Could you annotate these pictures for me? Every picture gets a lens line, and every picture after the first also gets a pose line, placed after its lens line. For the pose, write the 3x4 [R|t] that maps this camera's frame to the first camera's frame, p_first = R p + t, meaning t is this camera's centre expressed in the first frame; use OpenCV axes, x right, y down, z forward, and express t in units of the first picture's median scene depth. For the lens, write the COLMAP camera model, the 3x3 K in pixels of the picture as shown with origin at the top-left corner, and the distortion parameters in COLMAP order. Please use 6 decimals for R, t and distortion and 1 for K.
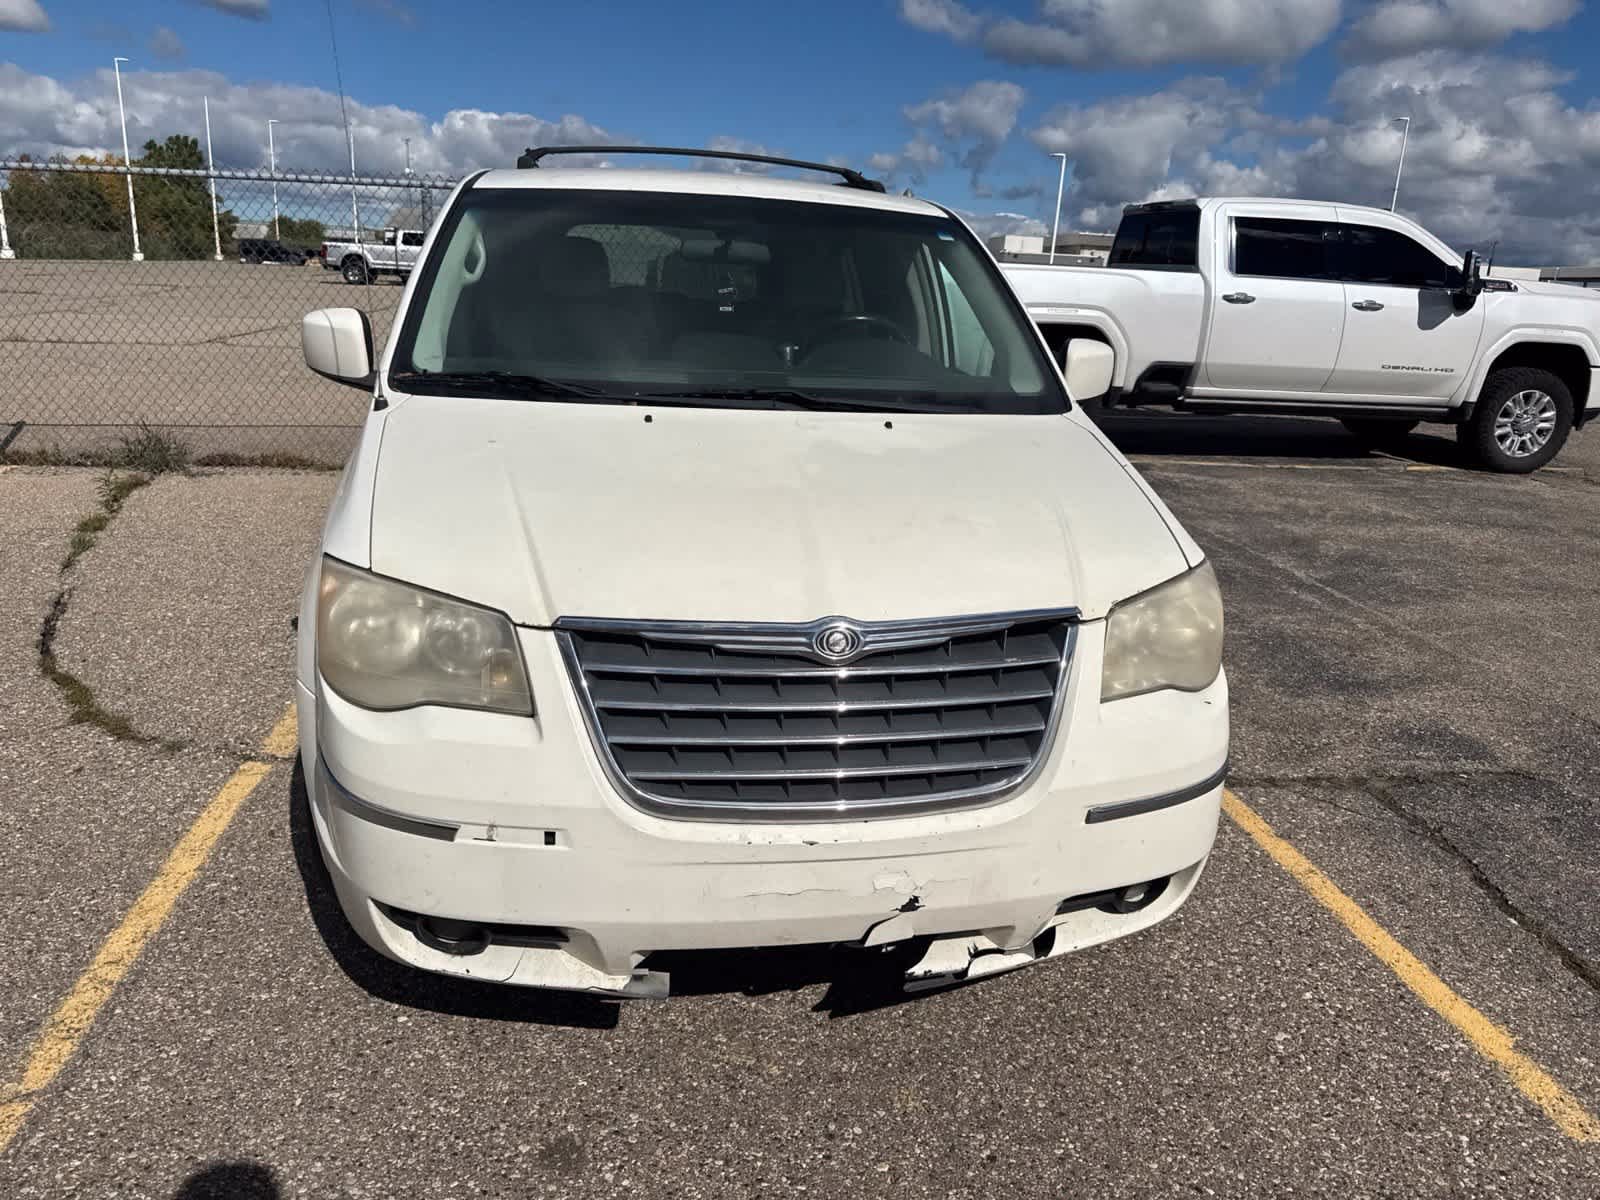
lens RADIAL K [[1140.2, 0, 800.7], [0, 1140.2, 607.1], [0, 0, 1]] dist [0.007218, -0.008508]
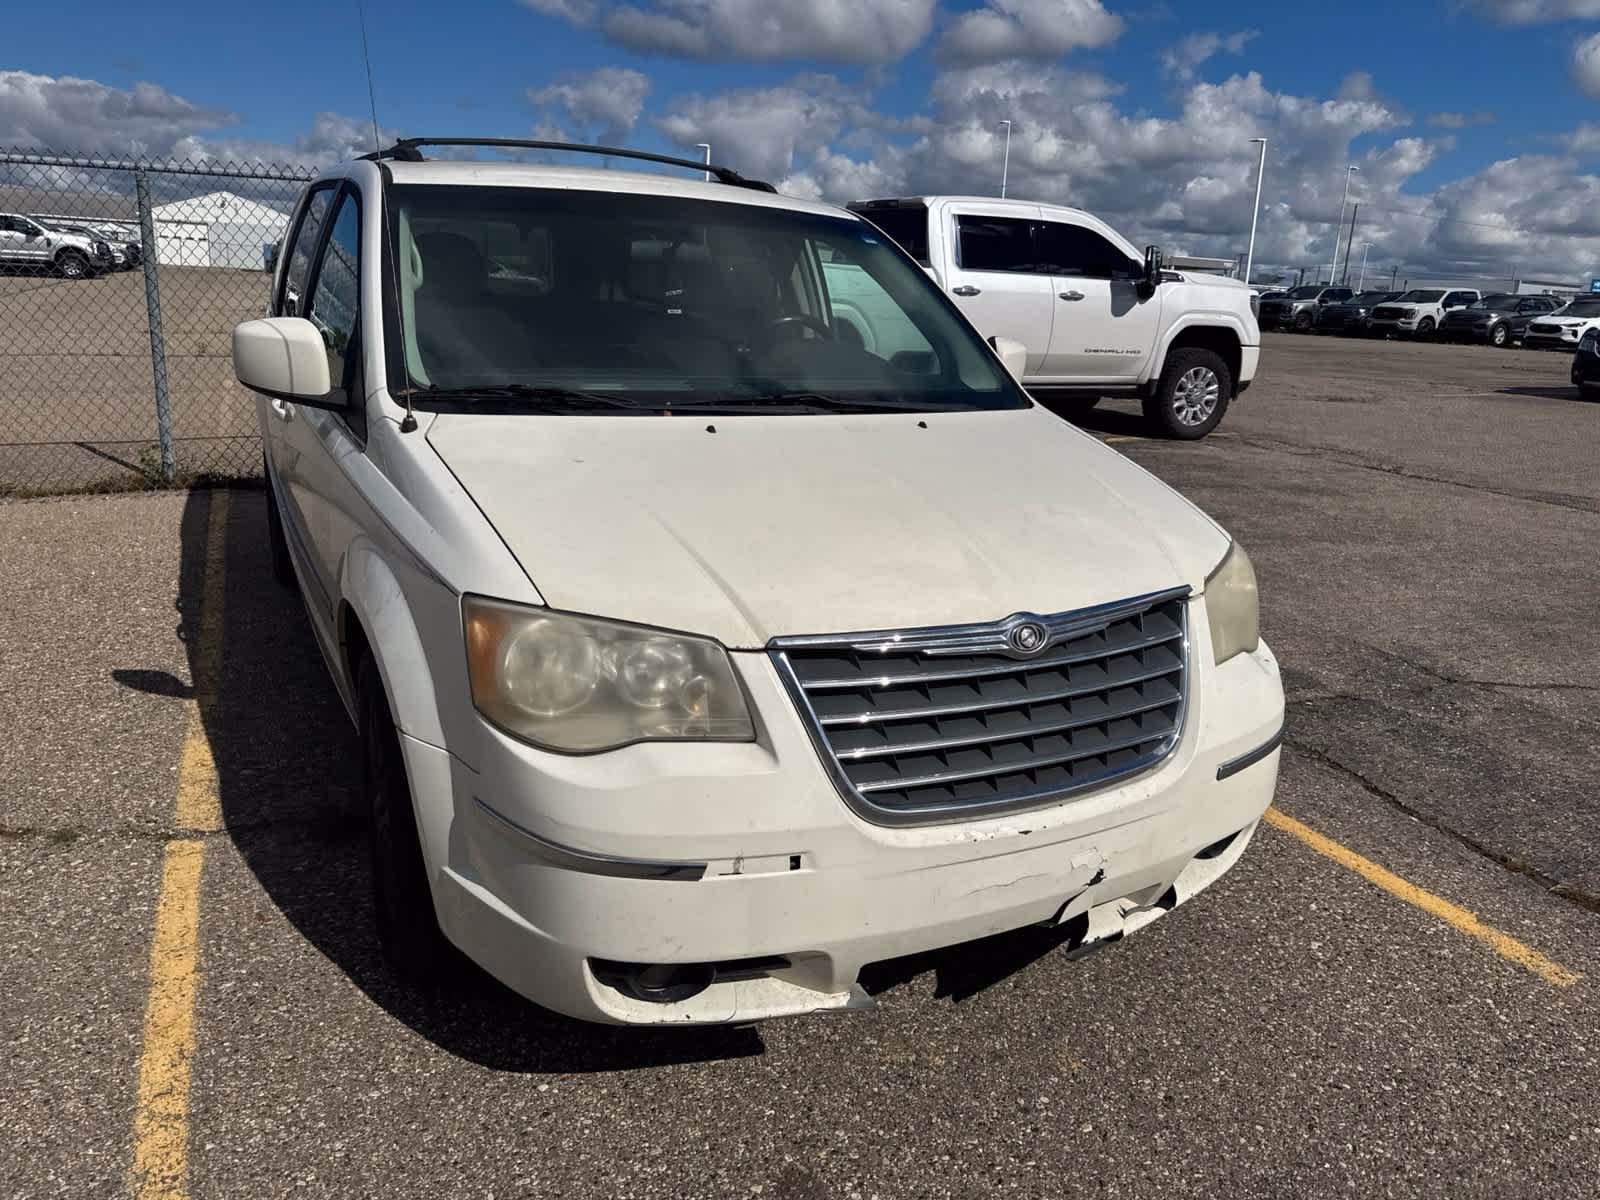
lens RADIAL K [[1143.0, 0, 803.2], [0, 1143.0, 593.2], [0, 0, 1]] dist [0.006318, -0.008065]
pose [[0.954419, -0.082317, 0.286893, -0.374327], [0.082922, 0.996505, 0.010062, -0.029829], [-0.286719, 0.014186, 0.957910, 0.044623]]
